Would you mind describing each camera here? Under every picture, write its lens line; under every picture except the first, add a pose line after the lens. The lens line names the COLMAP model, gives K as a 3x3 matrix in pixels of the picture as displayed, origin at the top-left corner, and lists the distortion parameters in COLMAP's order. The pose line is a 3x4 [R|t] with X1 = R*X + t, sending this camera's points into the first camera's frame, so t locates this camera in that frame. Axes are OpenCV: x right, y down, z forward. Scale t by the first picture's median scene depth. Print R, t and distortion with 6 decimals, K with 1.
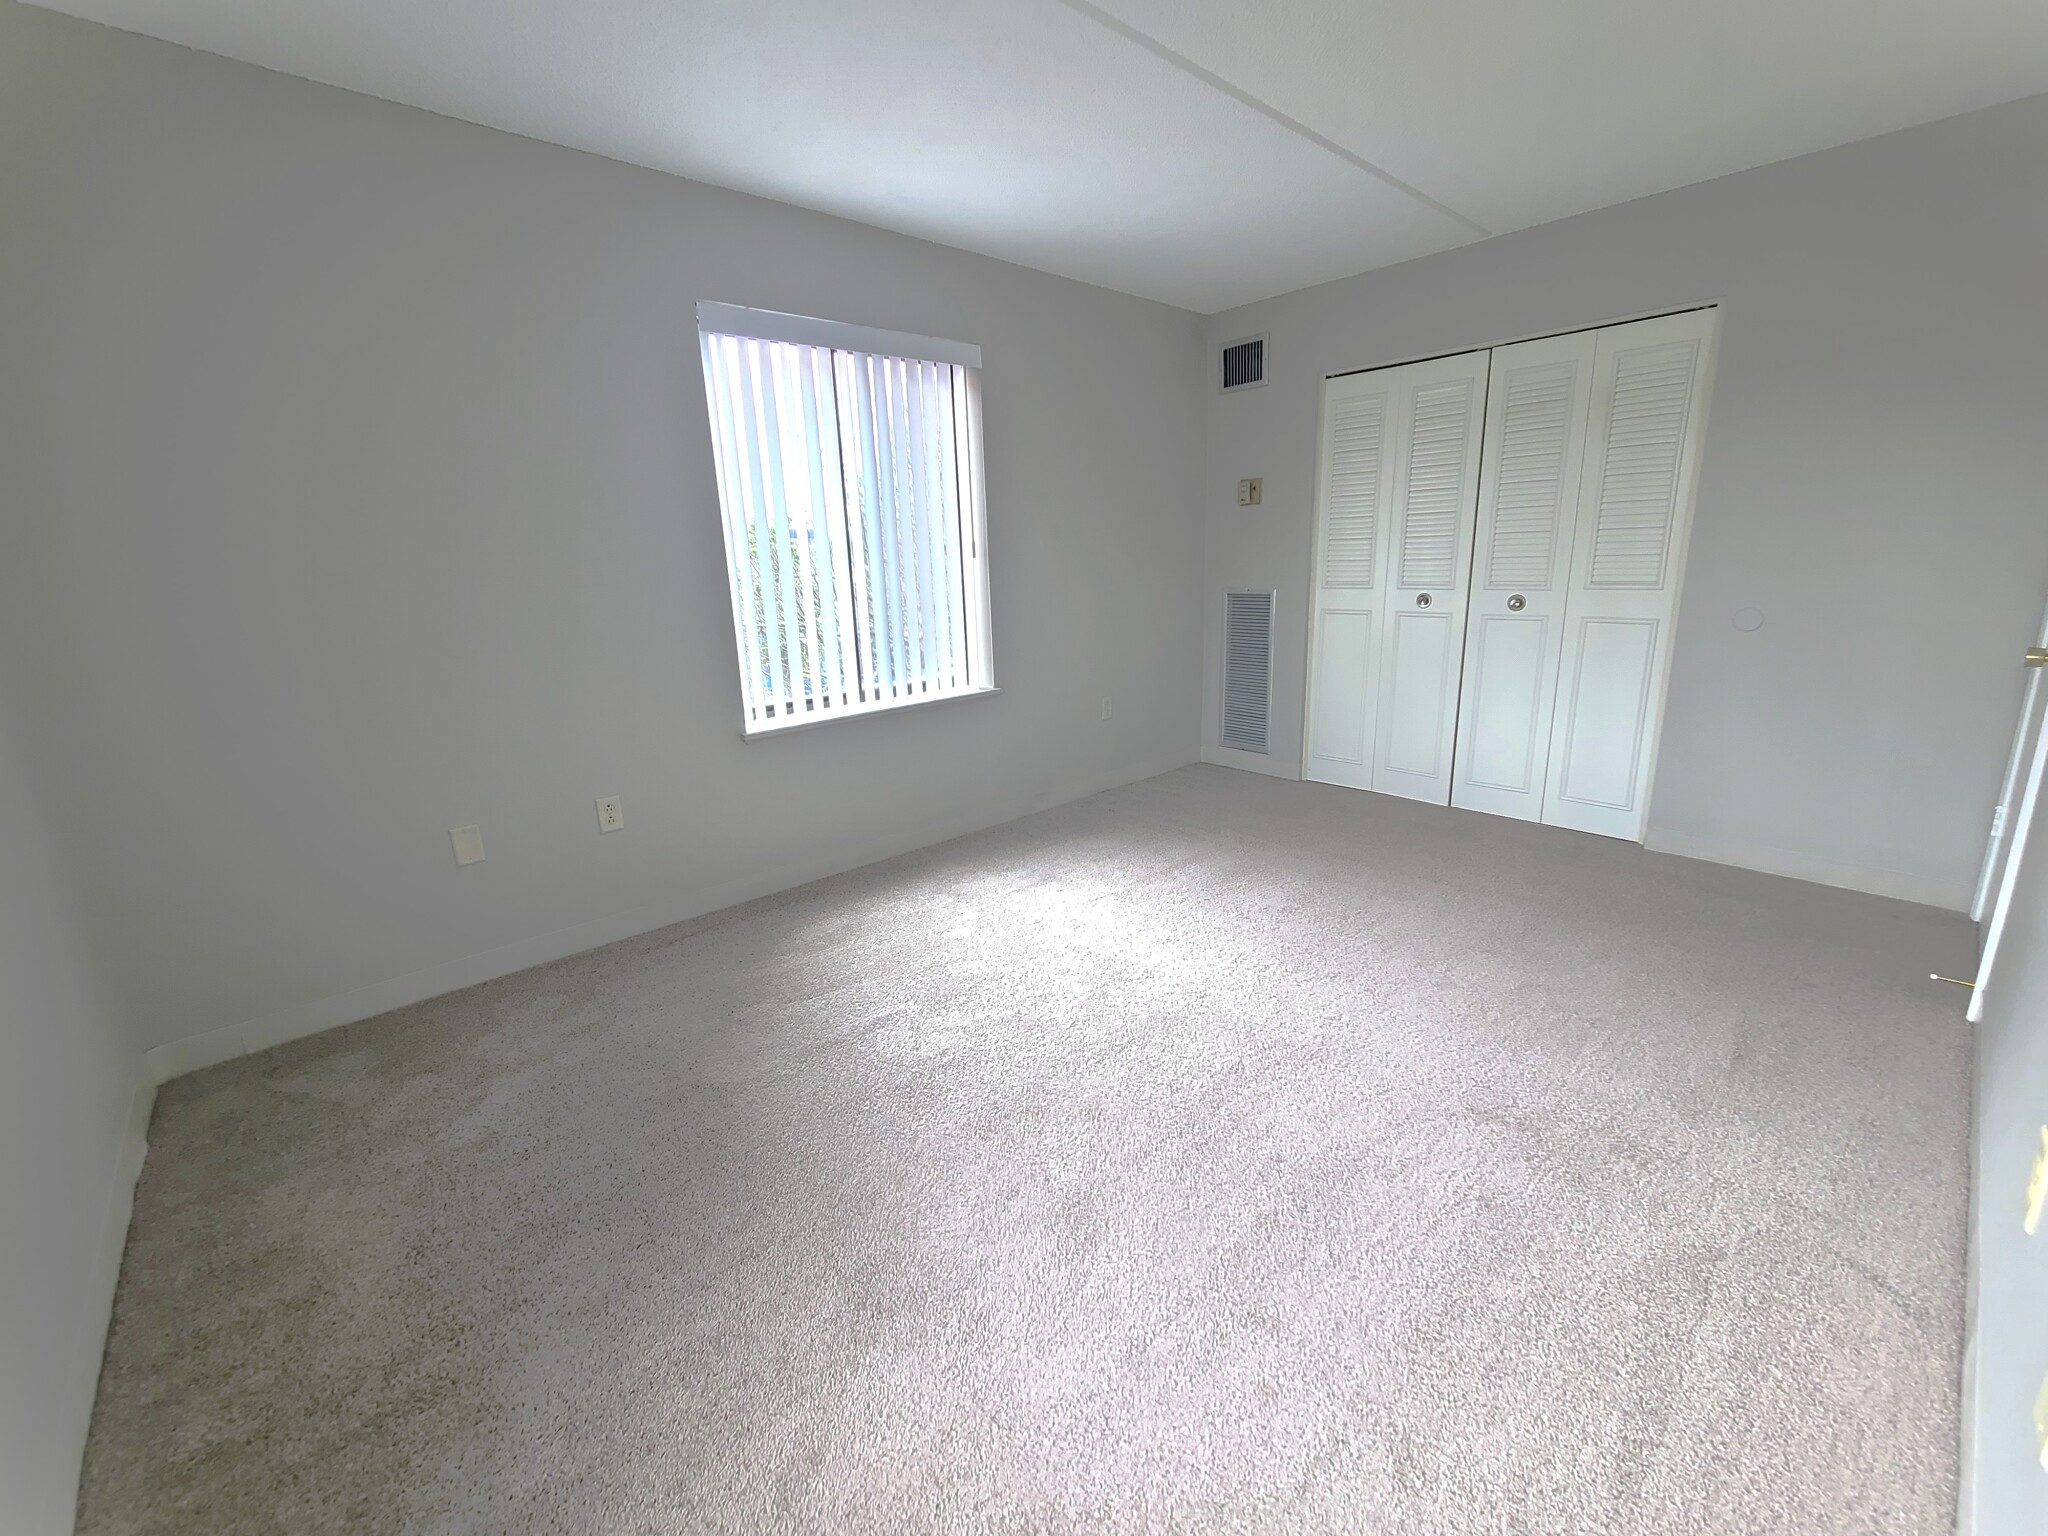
lens RADIAL K [[837.2, 0, 1024.0], [0, 837.2, 768.0], [0, 0, 1]] dist [0.000528, 0.000036]
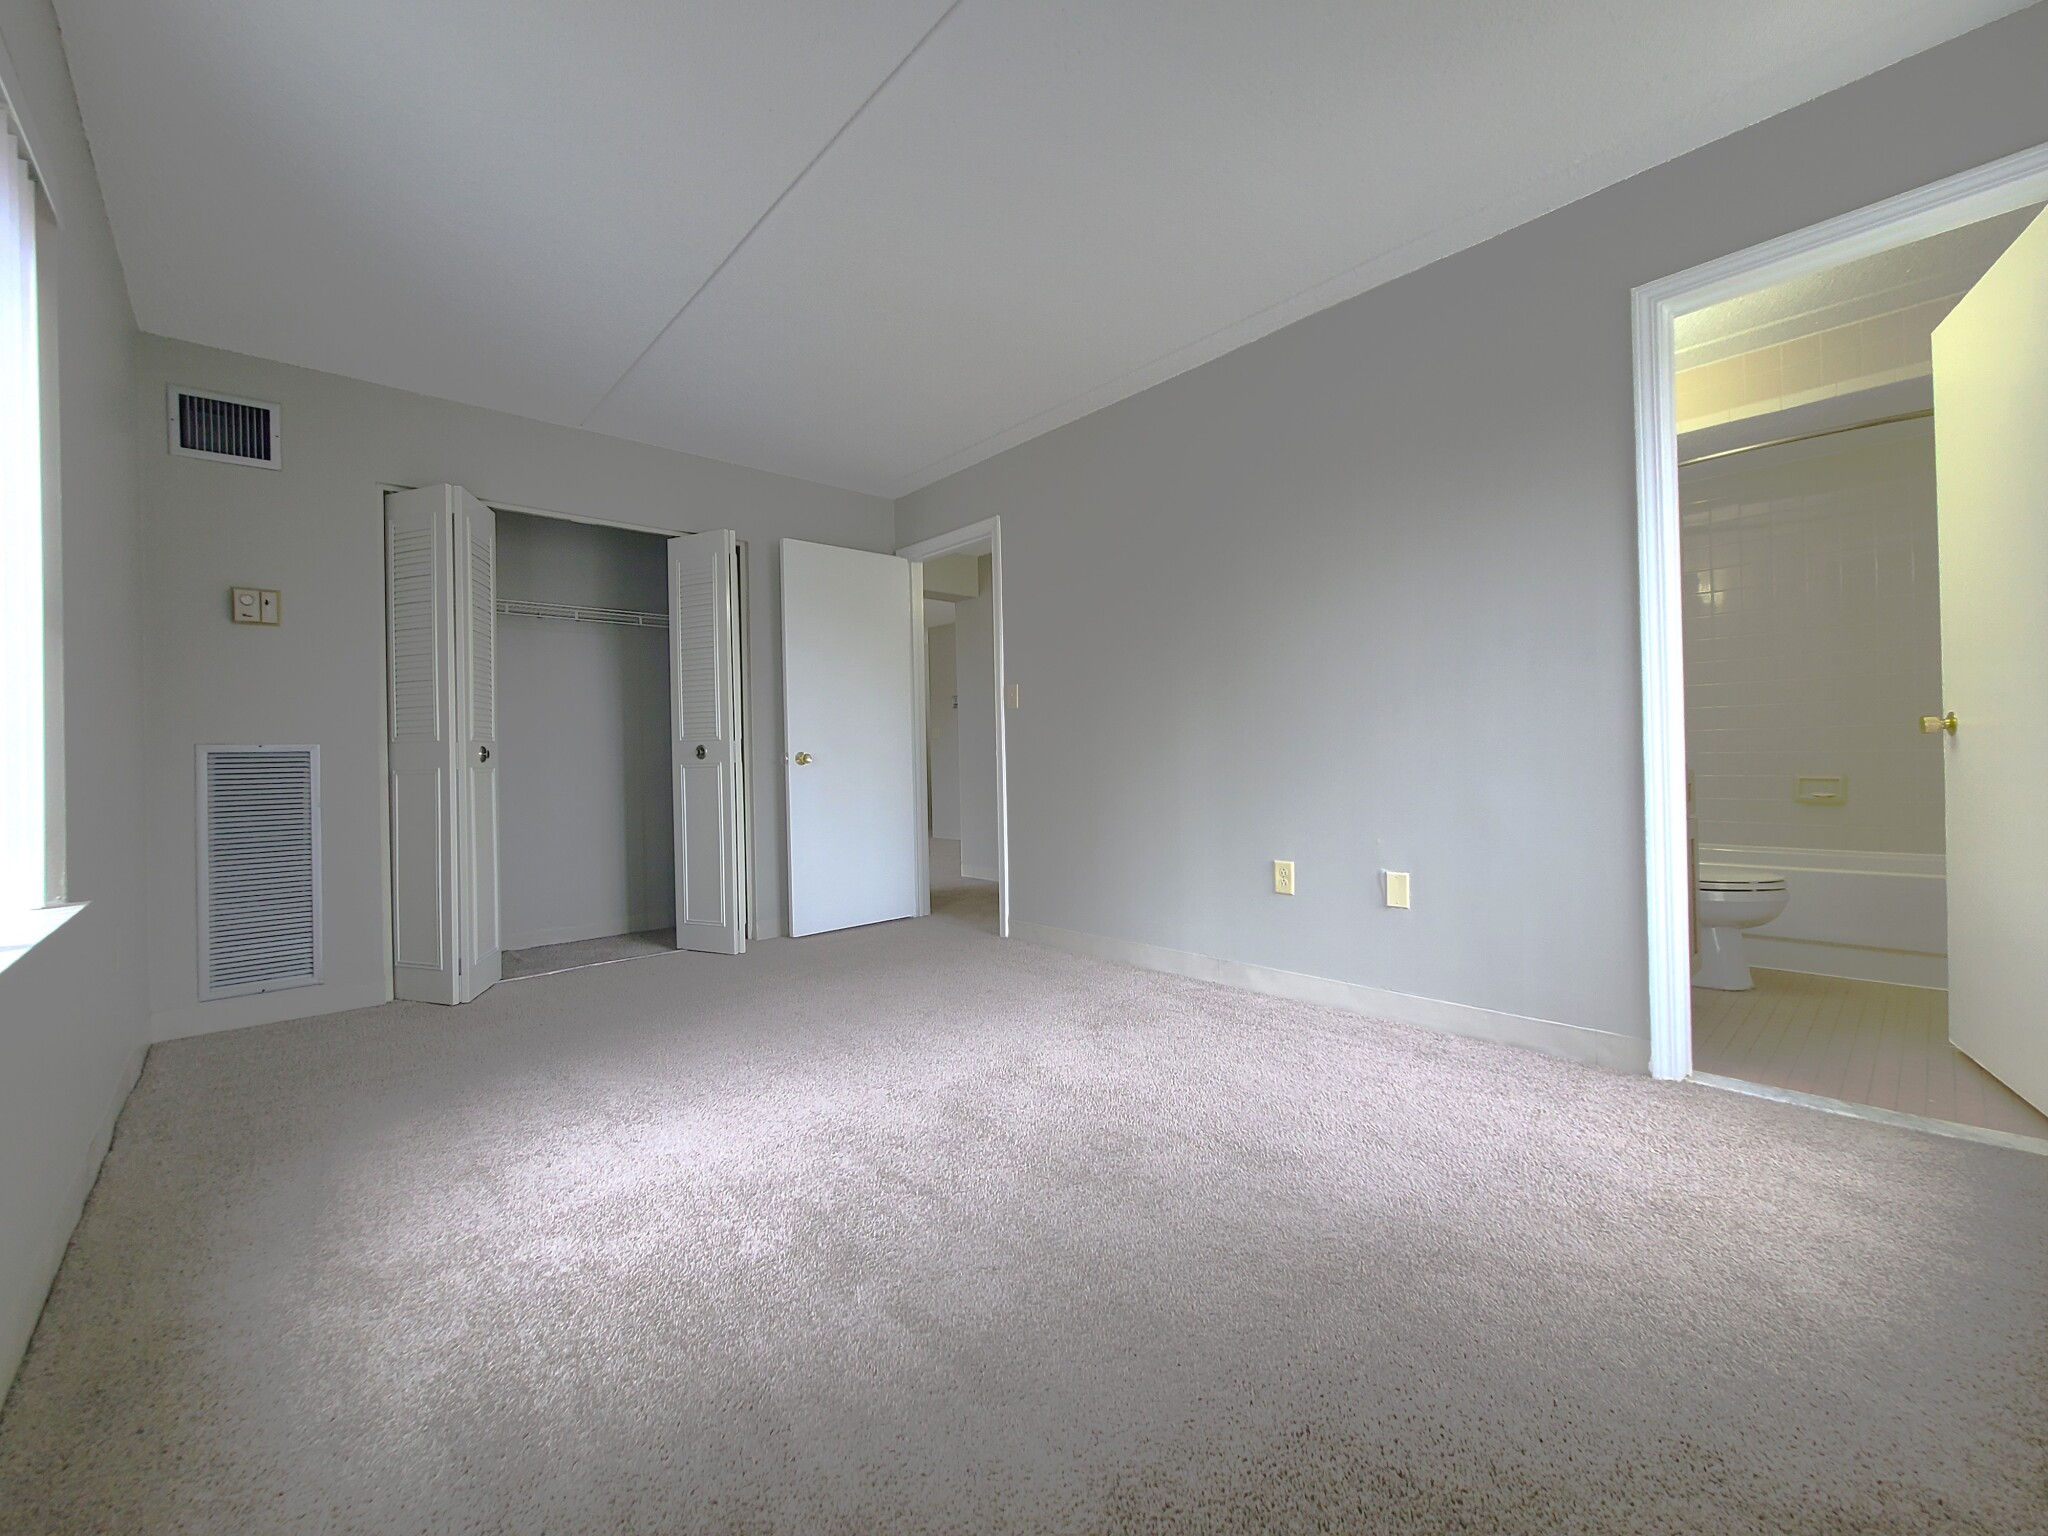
lens RADIAL K [[832.2, 0, 1009.9], [0, 832.2, 747.0], [0, 0, 1]] dist [-0.000963, -0.000114]
pose [[0.000236, 0.041803, 0.999126, -0.579776], [0.264390, 0.963570, -0.040378, -0.033103], [-0.964416, 0.264168, -0.010825, 0.611944]]
